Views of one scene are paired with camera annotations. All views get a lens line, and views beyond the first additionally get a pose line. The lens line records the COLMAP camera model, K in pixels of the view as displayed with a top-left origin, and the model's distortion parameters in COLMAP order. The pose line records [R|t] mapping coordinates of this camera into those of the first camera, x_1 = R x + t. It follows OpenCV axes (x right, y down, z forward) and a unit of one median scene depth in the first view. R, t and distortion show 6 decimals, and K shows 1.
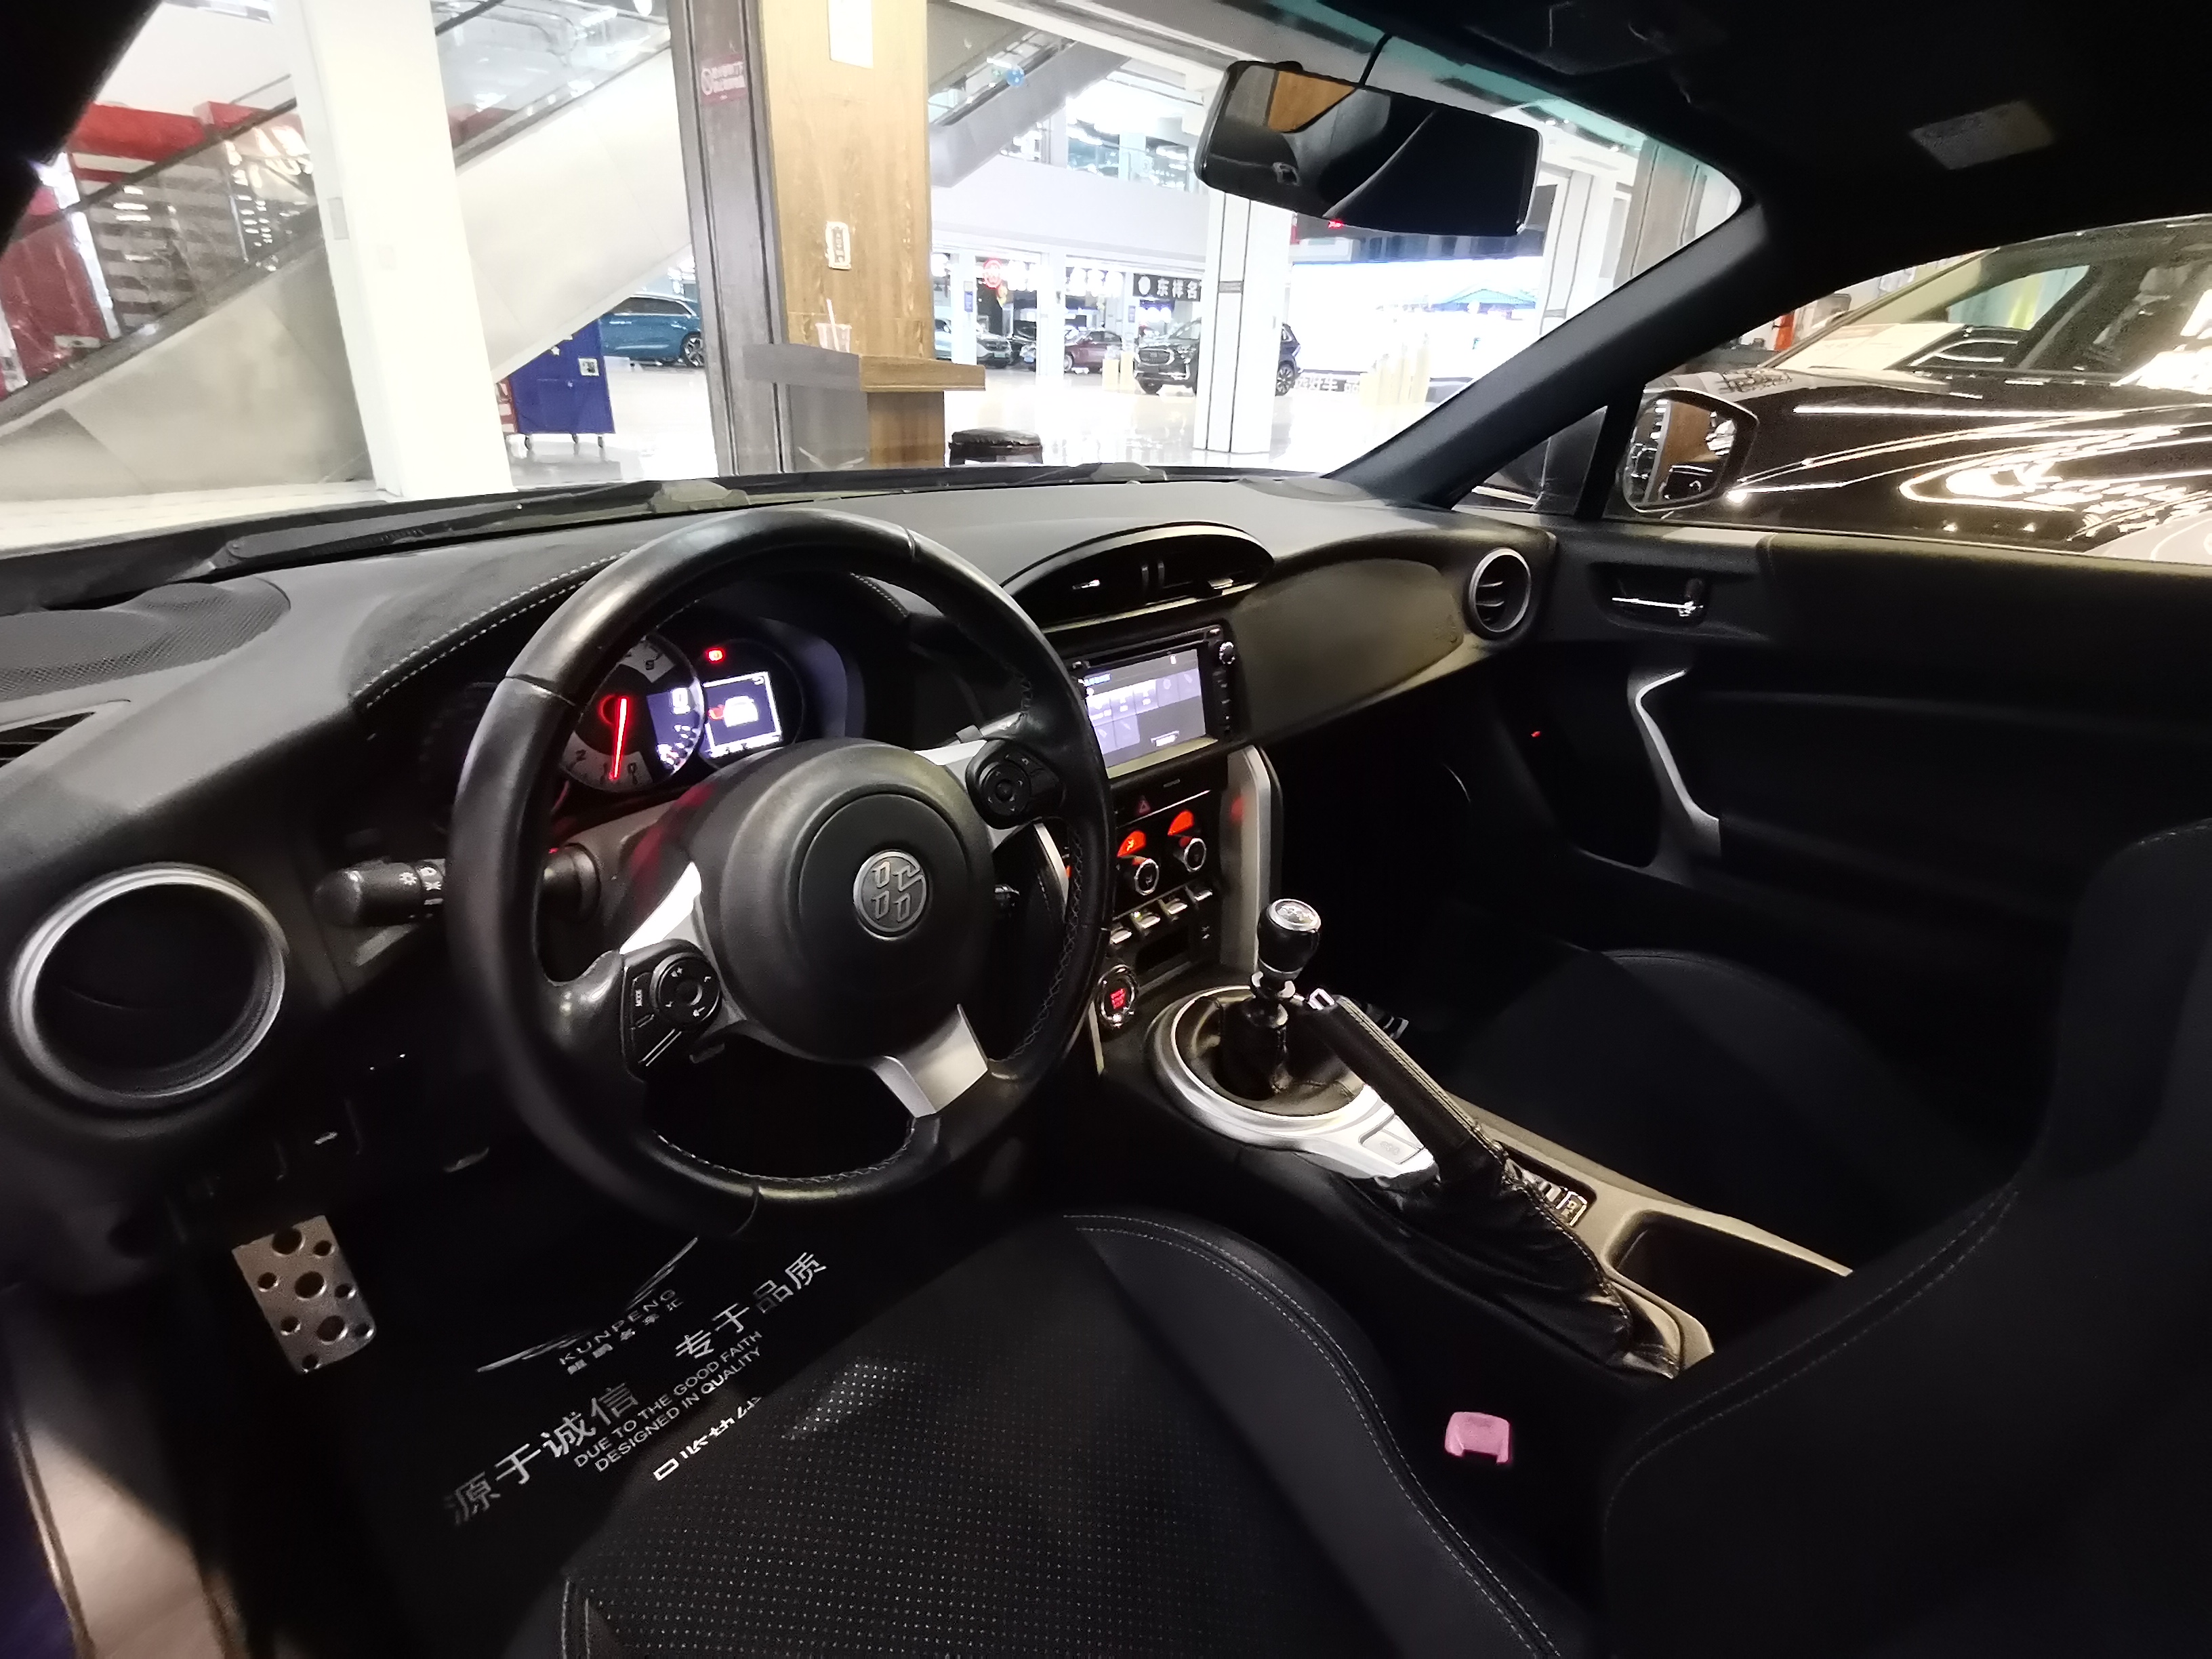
lens RADIAL K [[1137.9, 0, 1100.6], [0, 1137.9, 837.8], [0, 0, 1]] dist [0.005992, -0.003430]
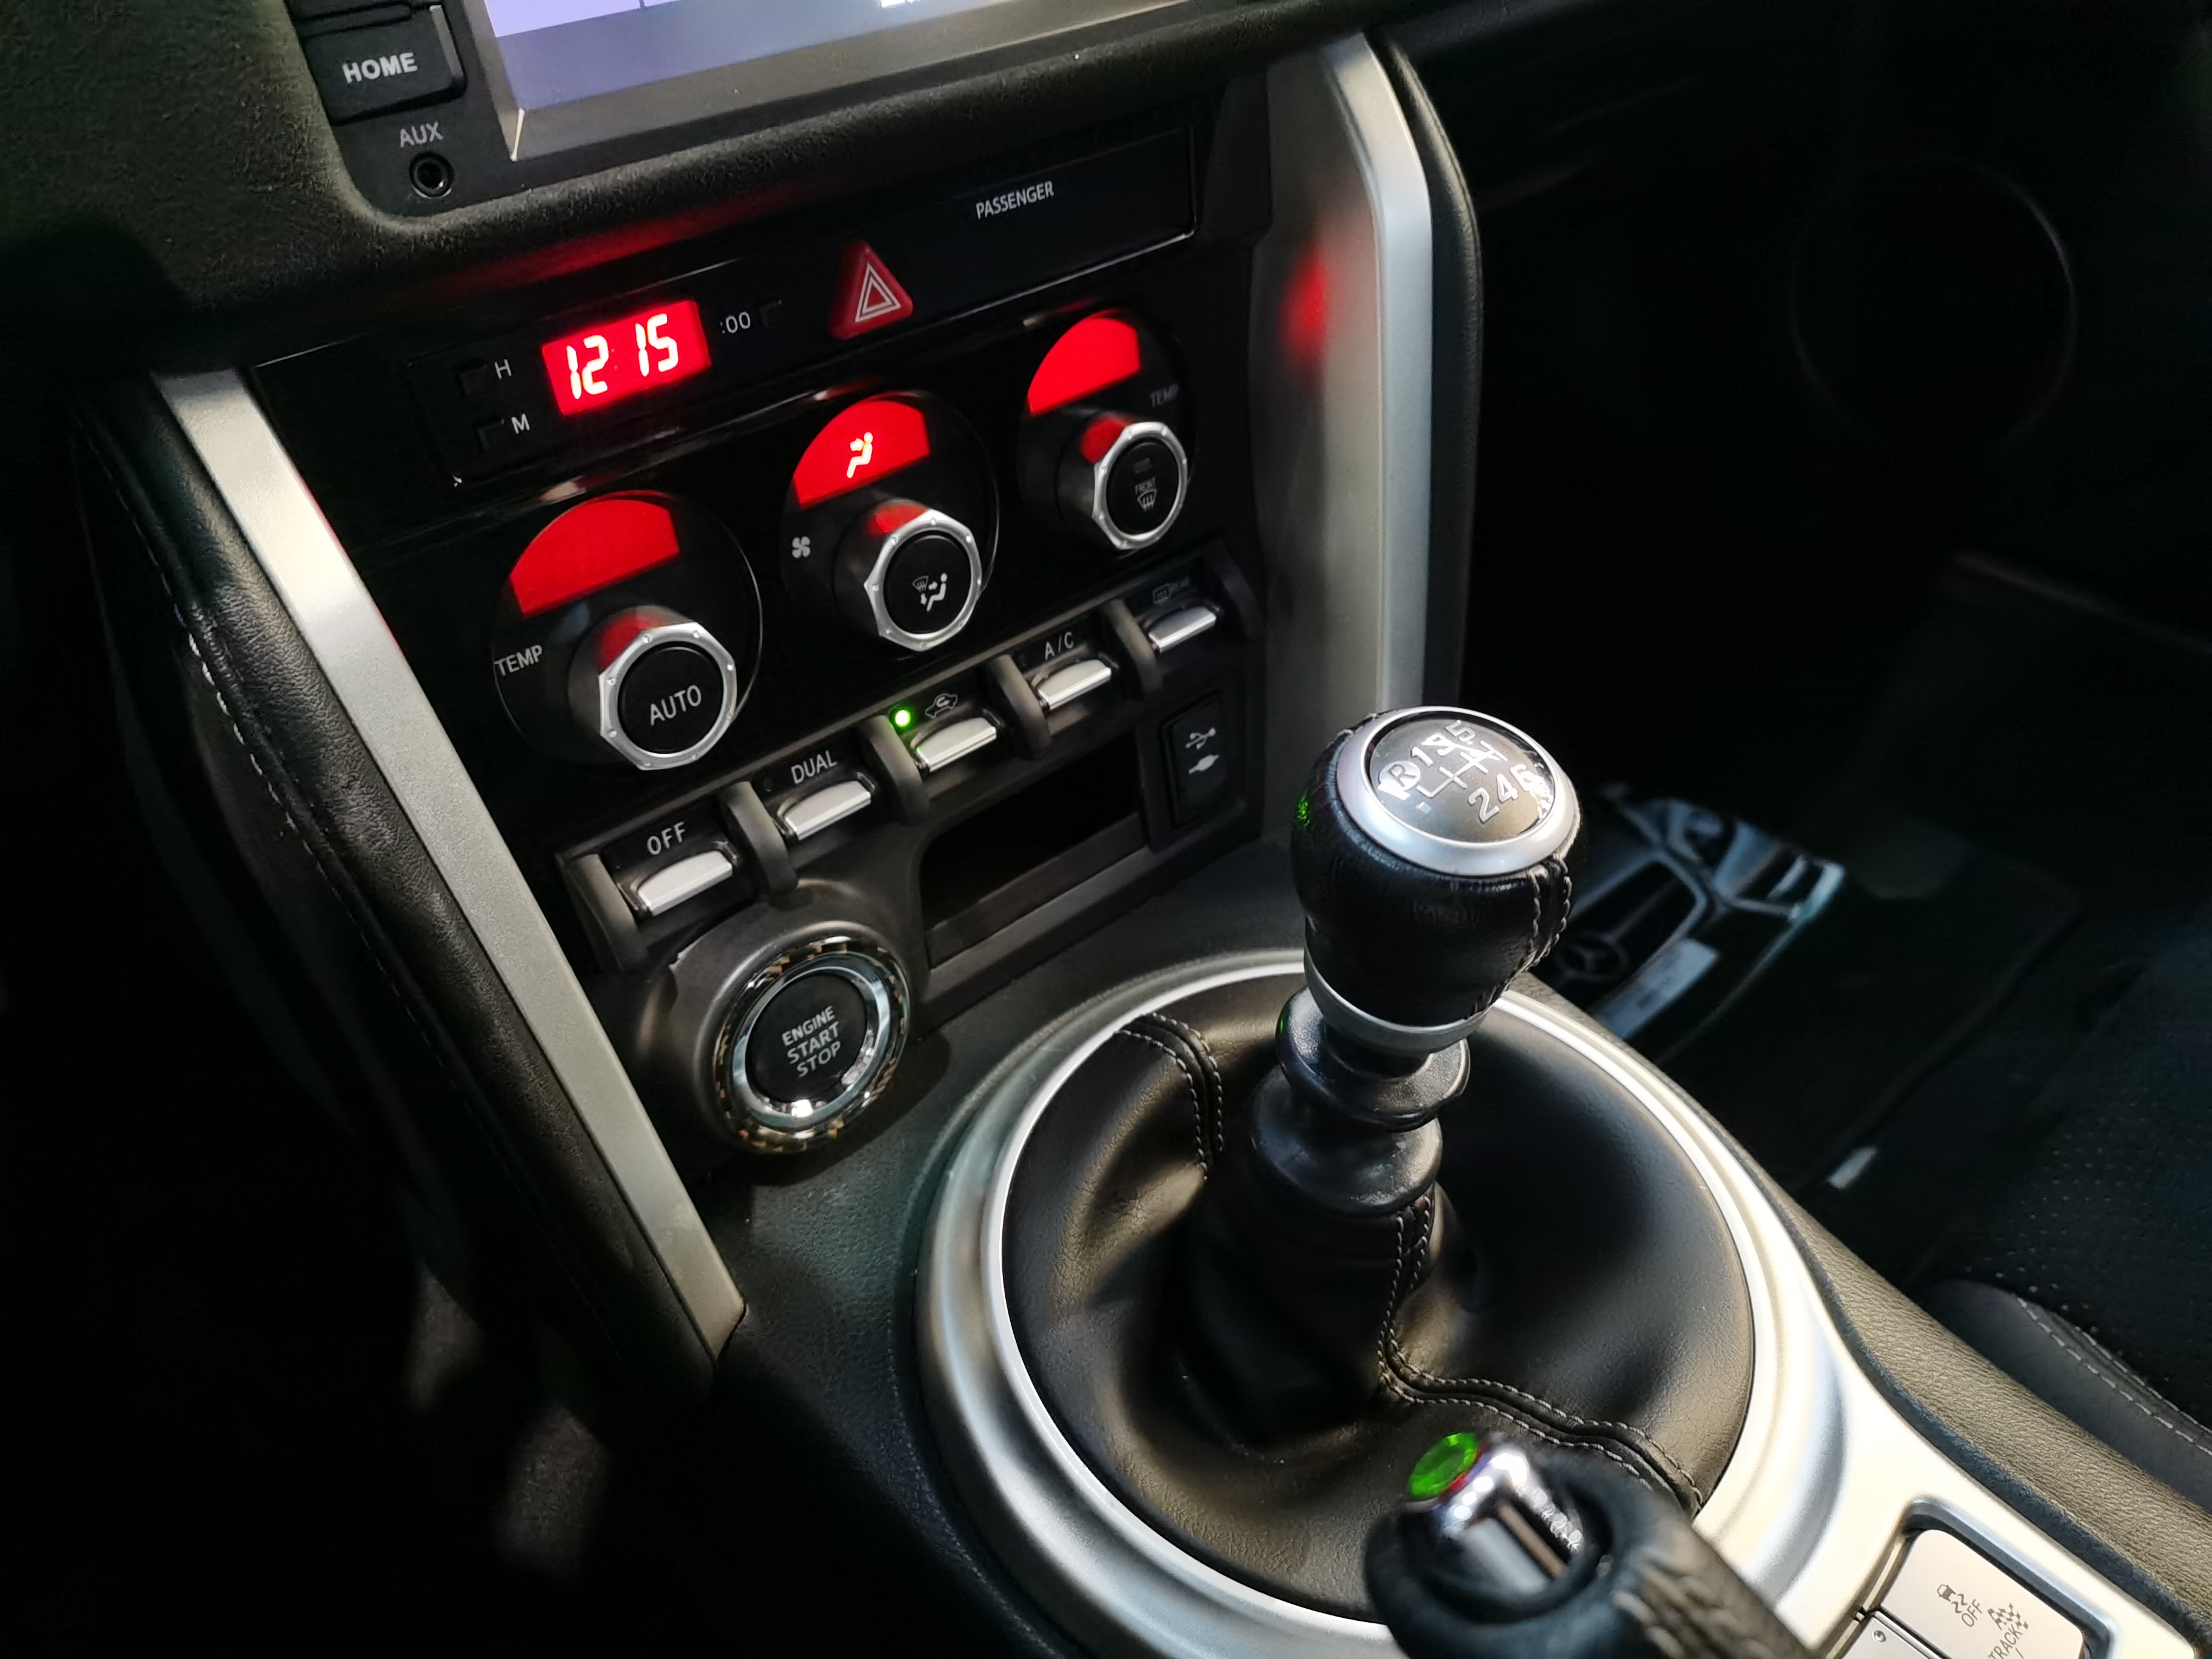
lens RADIAL K [[1689.9, 0, 1113.1], [0, 1689.9, 823.5], [0, 0, 1]] dist [0.046443, -0.034479]
pose [[0.994092, -0.001192, -0.108532, 0.124008], [0.026753, 0.971779, 0.234370, -0.000983], [0.105190, -0.235889, 0.966070, 0.605458]]
